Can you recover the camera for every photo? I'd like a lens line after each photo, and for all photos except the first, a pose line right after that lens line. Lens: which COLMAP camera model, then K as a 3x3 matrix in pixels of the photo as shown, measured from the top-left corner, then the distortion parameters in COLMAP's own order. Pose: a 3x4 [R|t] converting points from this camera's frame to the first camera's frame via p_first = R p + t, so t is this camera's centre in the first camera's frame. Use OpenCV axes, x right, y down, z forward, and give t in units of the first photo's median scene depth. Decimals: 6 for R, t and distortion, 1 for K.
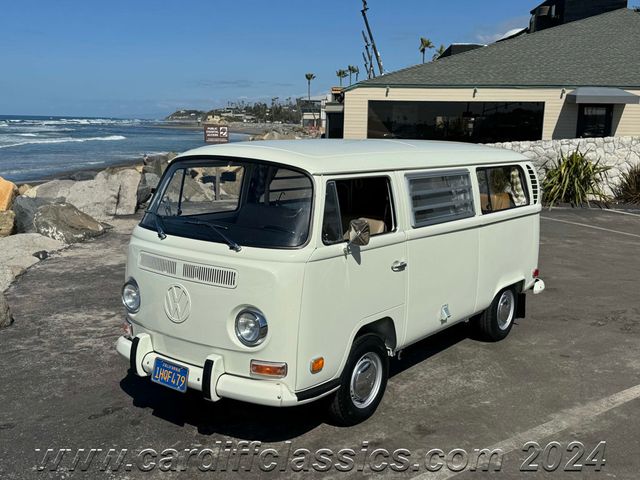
lens RADIAL K [[677.3, 0, 320.0], [0, 677.3, 240.0], [0, 0, 1]] dist [0.075721, 0.003956]
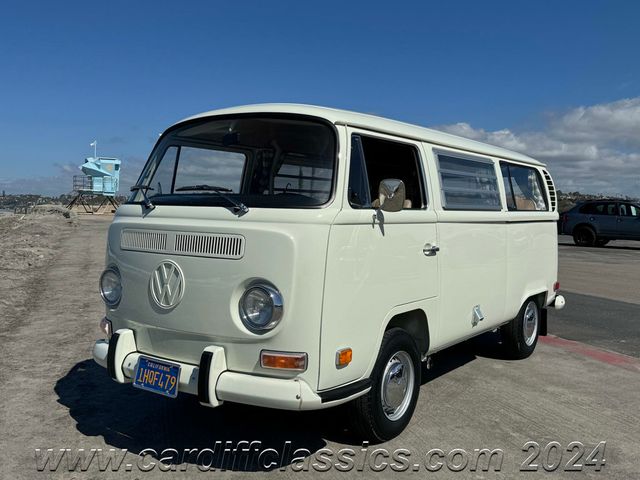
lens RADIAL K [[612.6, 0, 320.0], [0, 612.6, 240.0], [0, 0, 1]] dist [0.125105, -0.197406]
pose [[0.999544, -0.008782, 0.028884, -0.049632], [0.011852, 0.994092, -0.107893, 0.119079], [-0.027766, 0.108186, 0.993743, 0.260340]]
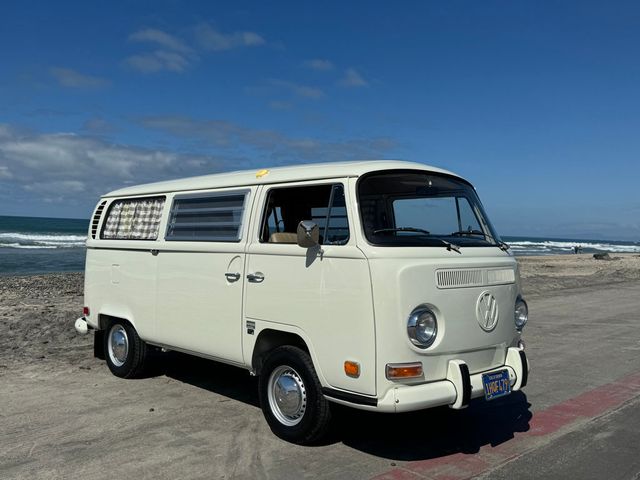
lens RADIAL K [[612.6, 0, 320.0], [0, 612.6, 240.0], [0, 0, 1]] dist [0.125105, -0.197406]
pose [[0.161876, -0.028974, 0.986386, -1.128718], [0.153023, 0.988215, 0.003915, -0.050875], [-0.974874, 0.150306, 0.164402, 1.058004]]
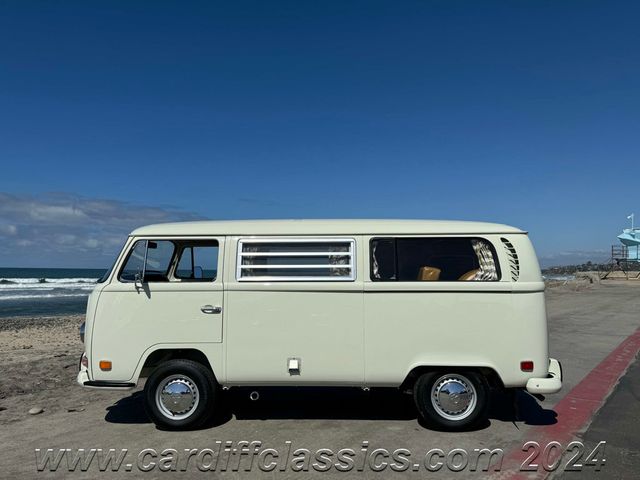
lens RADIAL K [[506.4, 0, 320.0], [0, 506.4, 240.0], [0, 0, 1]] dist [0.006701, 0.002079]
pose [[0.581630, -0.075094, -0.809980, 1.103909], [-0.112284, 0.978787, -0.171373, 0.055398], [0.805667, 0.190623, 0.560860, 0.675957]]
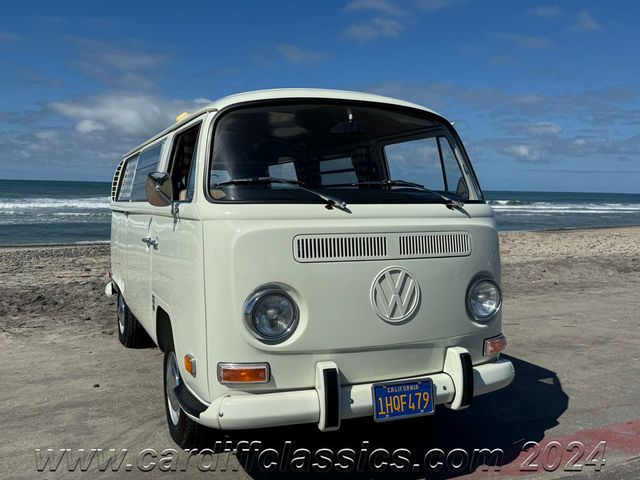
lens RADIAL K [[612.6, 0, 320.0], [0, 612.6, 240.0], [0, 0, 1]] dist [0.125105, -0.197406]
pose [[0.485486, -0.081593, 0.870429, -0.783514], [0.153828, 0.988074, 0.006823, 0.020413], [-0.860604, 0.130584, 0.492248, 0.735129]]
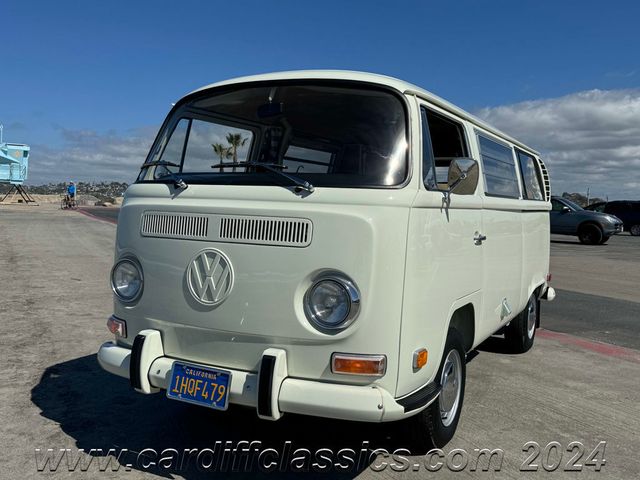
lens RADIAL K [[612.6, 0, 320.0], [0, 612.6, 240.0], [0, 0, 1]] dist [0.125105, -0.197406]
pose [[0.987127, -0.006181, 0.159816, -0.196546], [0.021573, 0.995267, -0.094755, 0.114517], [-0.158474, 0.096983, 0.982589, 0.366345]]
